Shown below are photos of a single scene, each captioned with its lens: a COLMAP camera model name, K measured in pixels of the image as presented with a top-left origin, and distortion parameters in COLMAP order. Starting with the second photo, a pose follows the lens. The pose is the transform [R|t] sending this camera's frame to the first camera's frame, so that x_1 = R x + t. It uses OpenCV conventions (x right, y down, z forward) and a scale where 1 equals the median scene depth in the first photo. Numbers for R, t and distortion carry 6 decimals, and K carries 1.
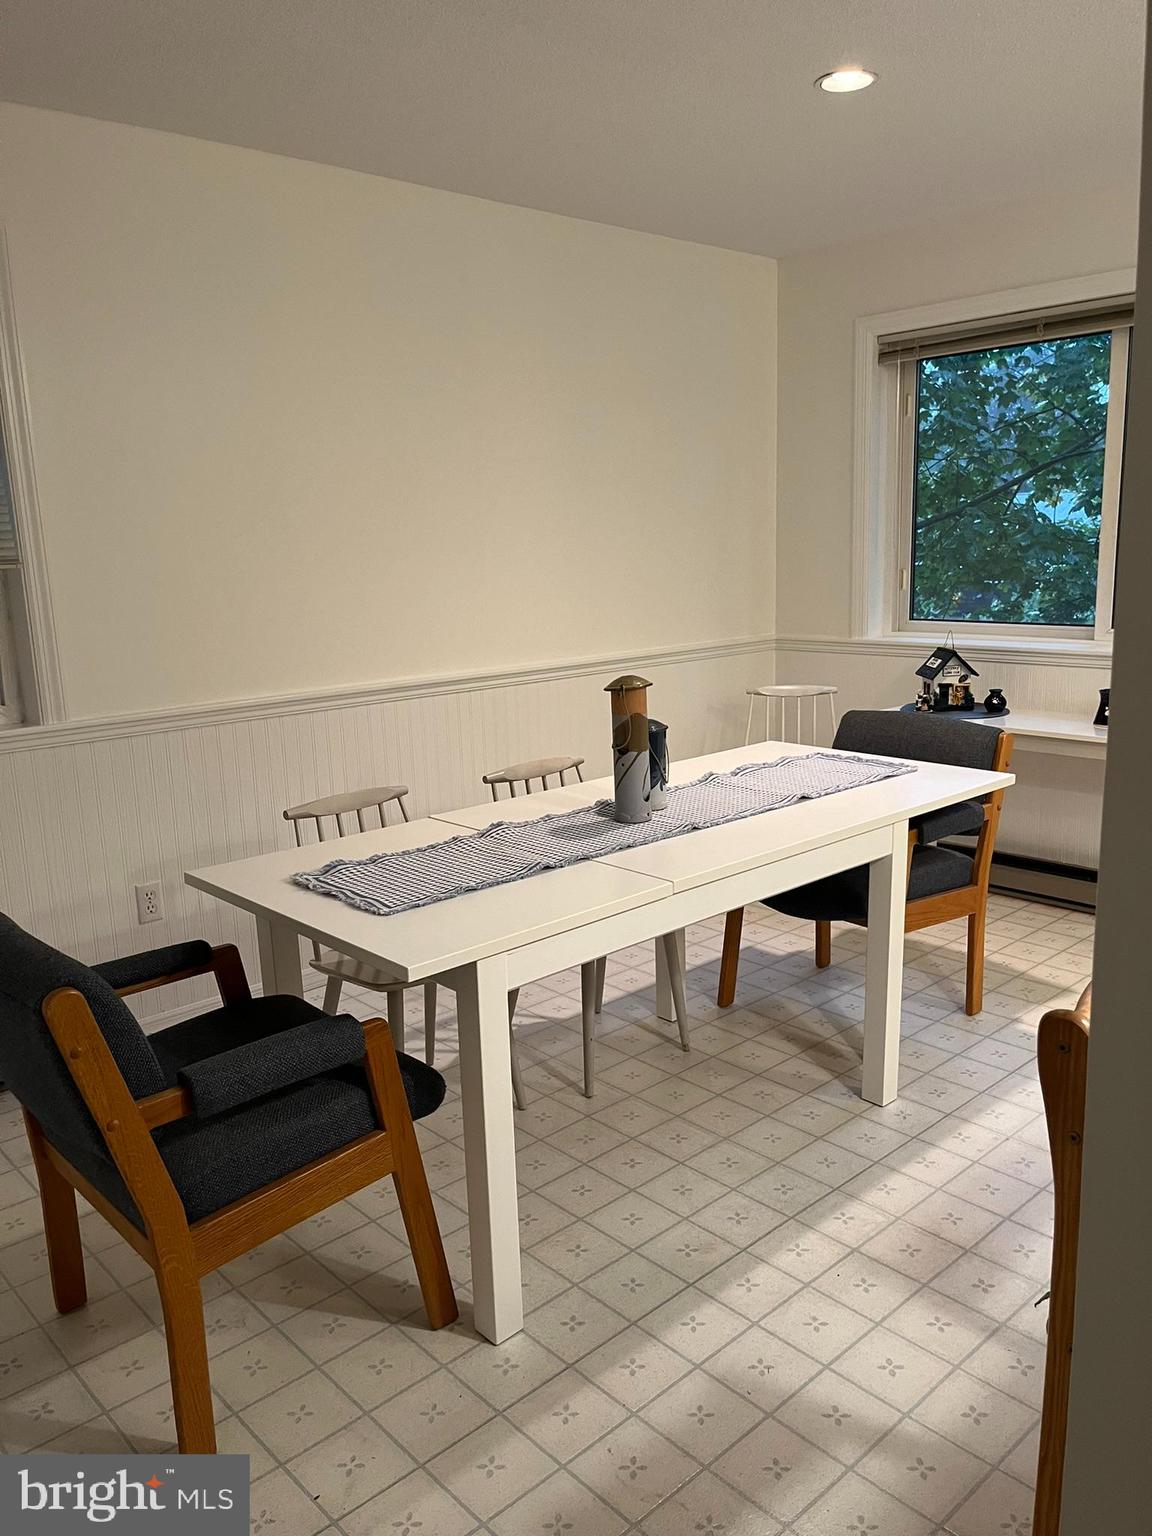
lens RADIAL K [[1164.4, 0, 573.4], [0, 1164.4, 771.9], [0, 0, 1]] dist [0.024504, -0.018274]
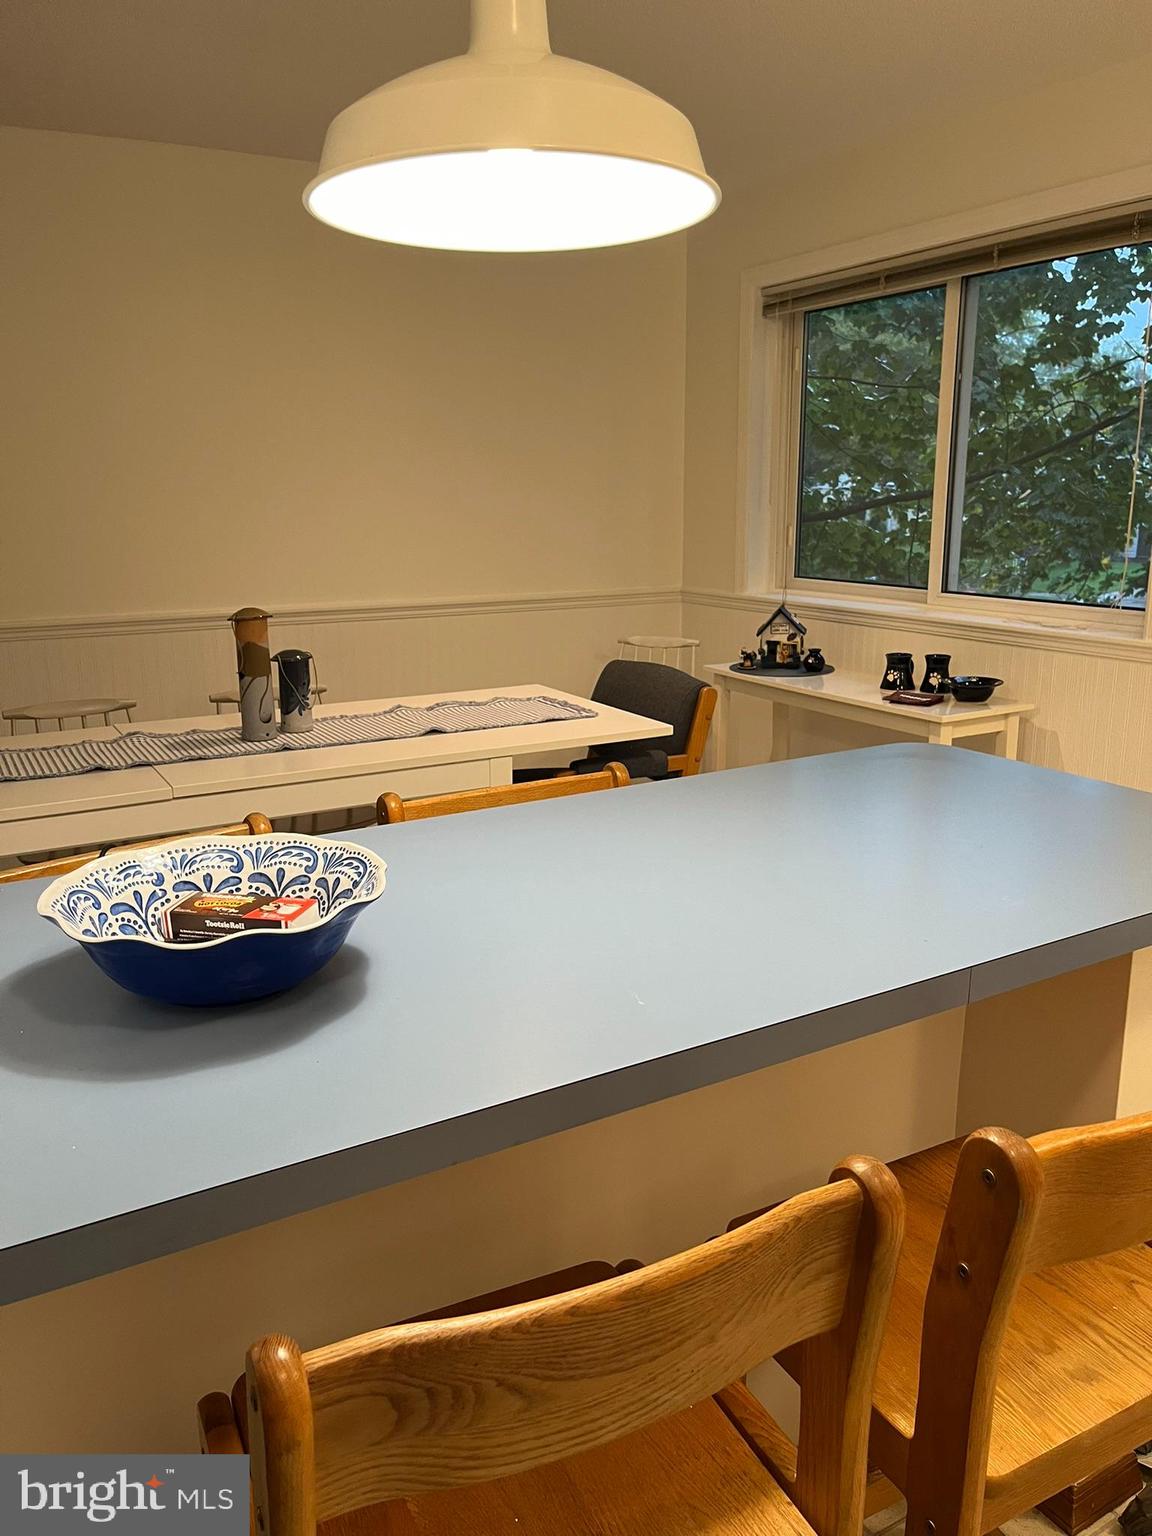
lens RADIAL K [[1164.4, 0, 578.0], [0, 1164.4, 767.8], [0, 0, 1]] dist [0.024504, -0.018274]
pose [[0.978665, 0.074457, -0.191499, 0.354401], [-0.066900, 0.996715, 0.045639, -0.001487], [0.194268, -0.031854, 0.980431, -0.017939]]
